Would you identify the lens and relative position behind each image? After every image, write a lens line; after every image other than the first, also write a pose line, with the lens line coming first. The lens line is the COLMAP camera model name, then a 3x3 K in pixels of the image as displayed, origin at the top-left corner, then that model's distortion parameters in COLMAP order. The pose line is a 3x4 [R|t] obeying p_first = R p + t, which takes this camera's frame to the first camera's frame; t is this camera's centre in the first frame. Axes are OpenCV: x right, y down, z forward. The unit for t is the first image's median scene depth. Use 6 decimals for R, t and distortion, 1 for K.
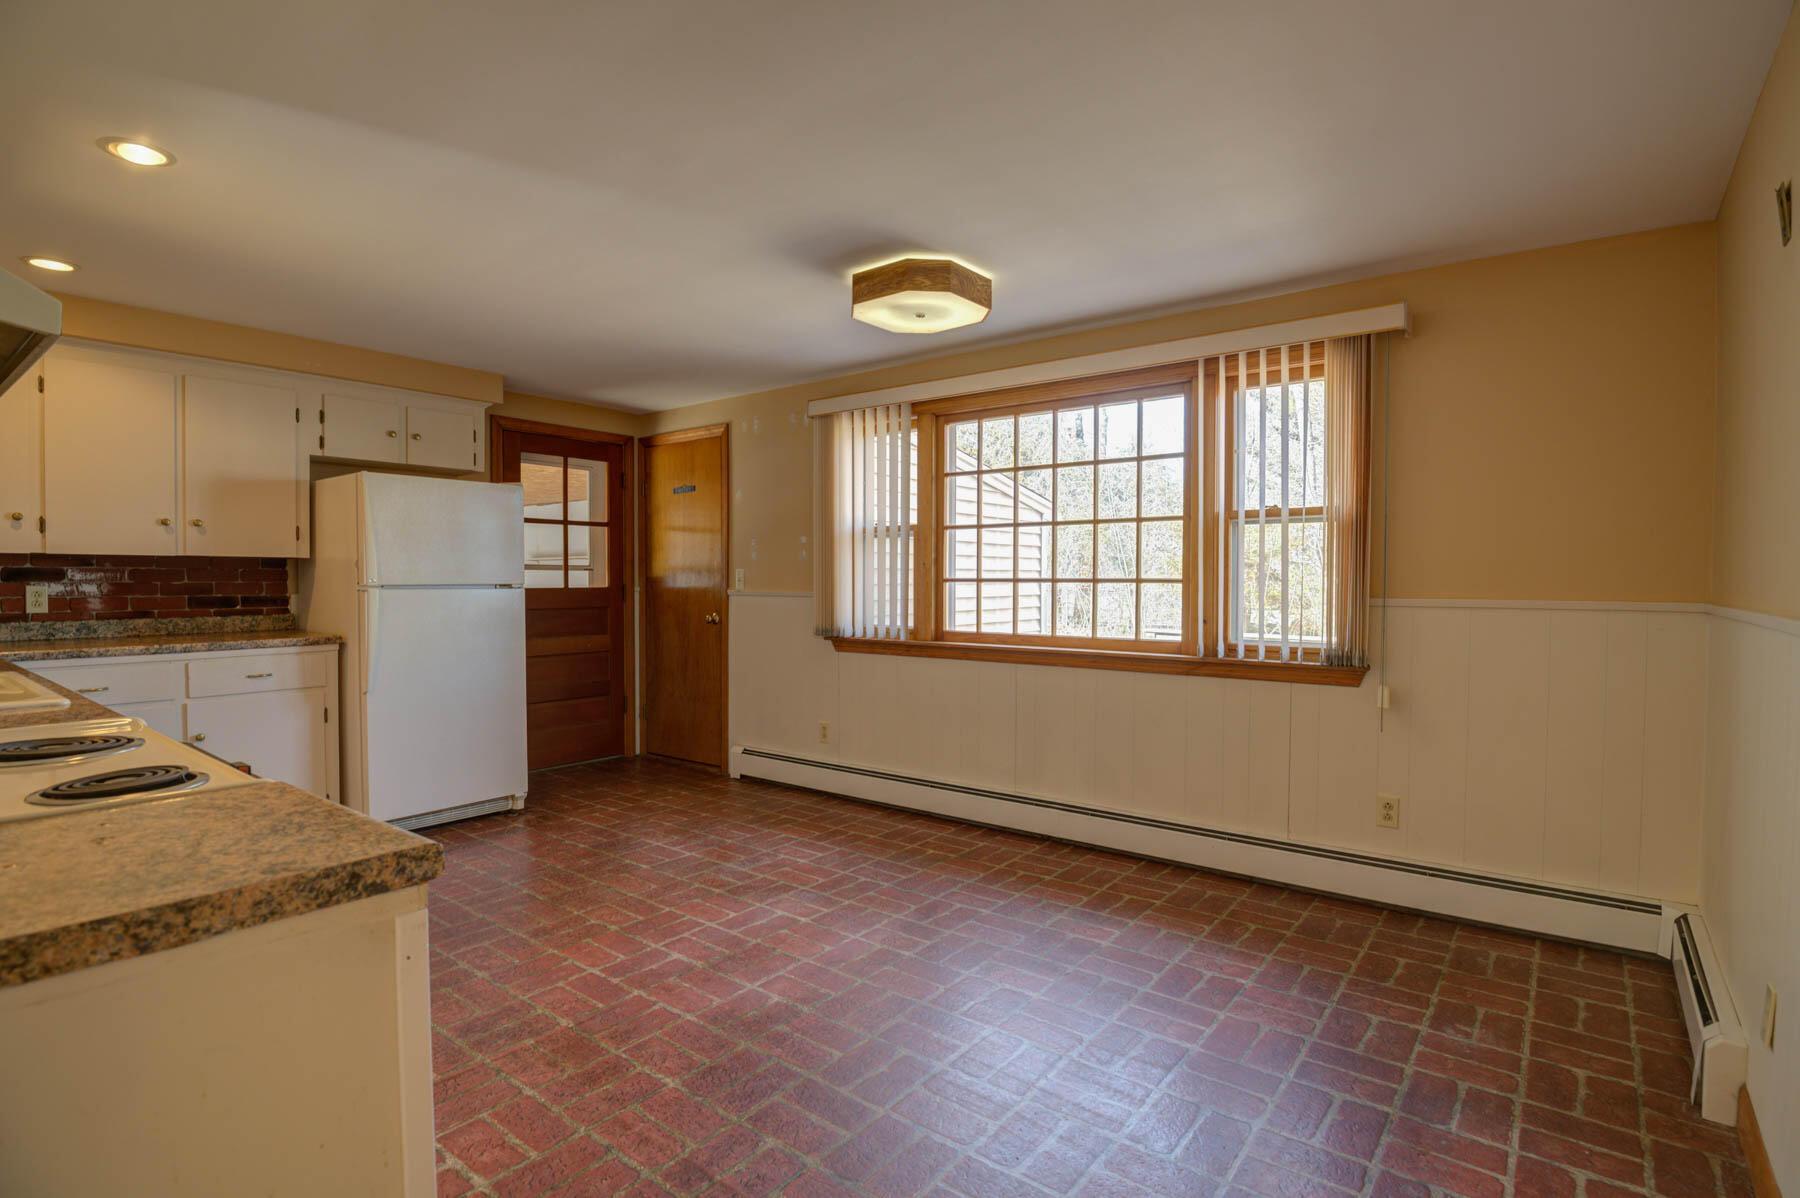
lens RADIAL K [[866.2, 0, 907.9], [0, 866.2, 596.0], [0, 0, 1]] dist [-0.004595, -0.000350]
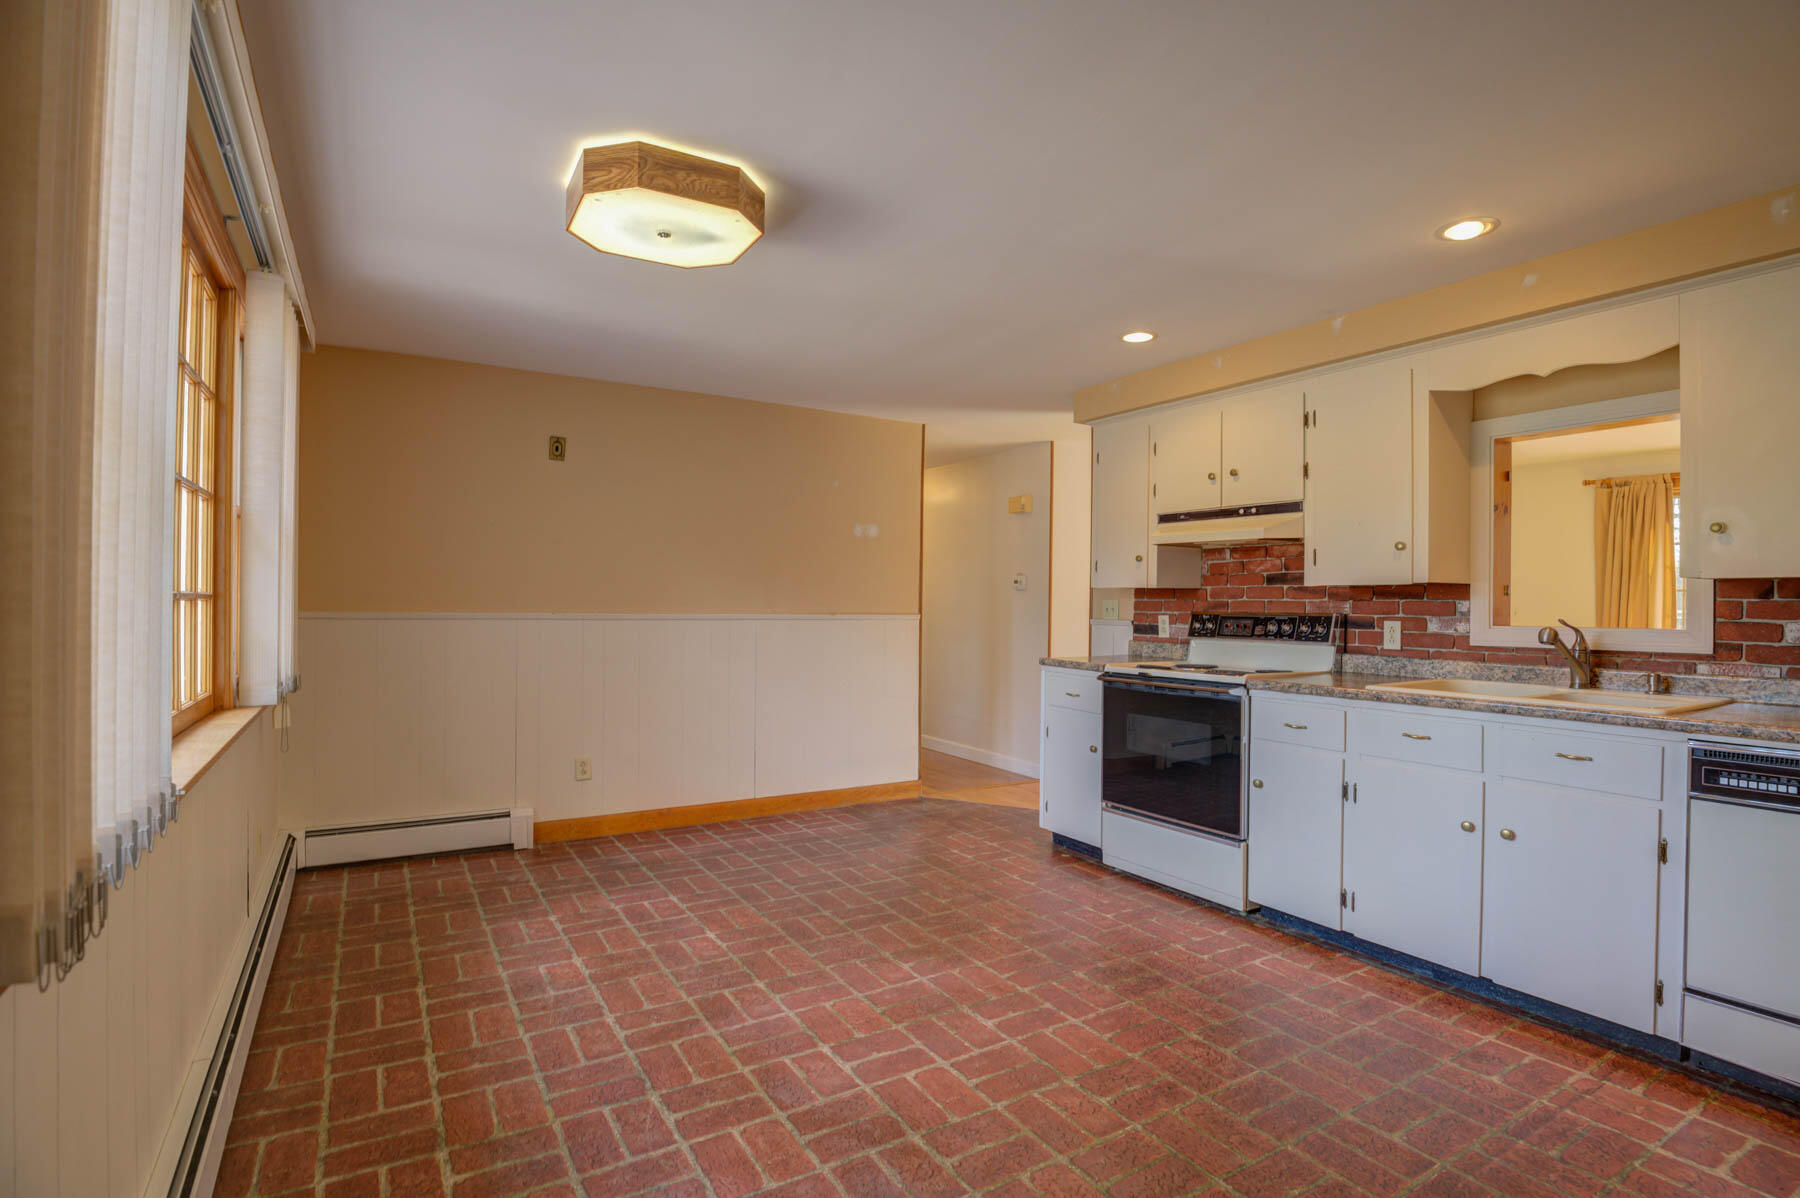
lens RADIAL K [[866.2, 0, 906.4], [0, 866.2, 597.9], [0, 0, 1]] dist [-0.004595, -0.000350]
pose [[-0.932712, -0.010310, 0.360474, -0.489868], [-0.007174, 0.999924, 0.010037, -0.032960], [-0.360550, 0.006775, -0.932715, 1.800765]]
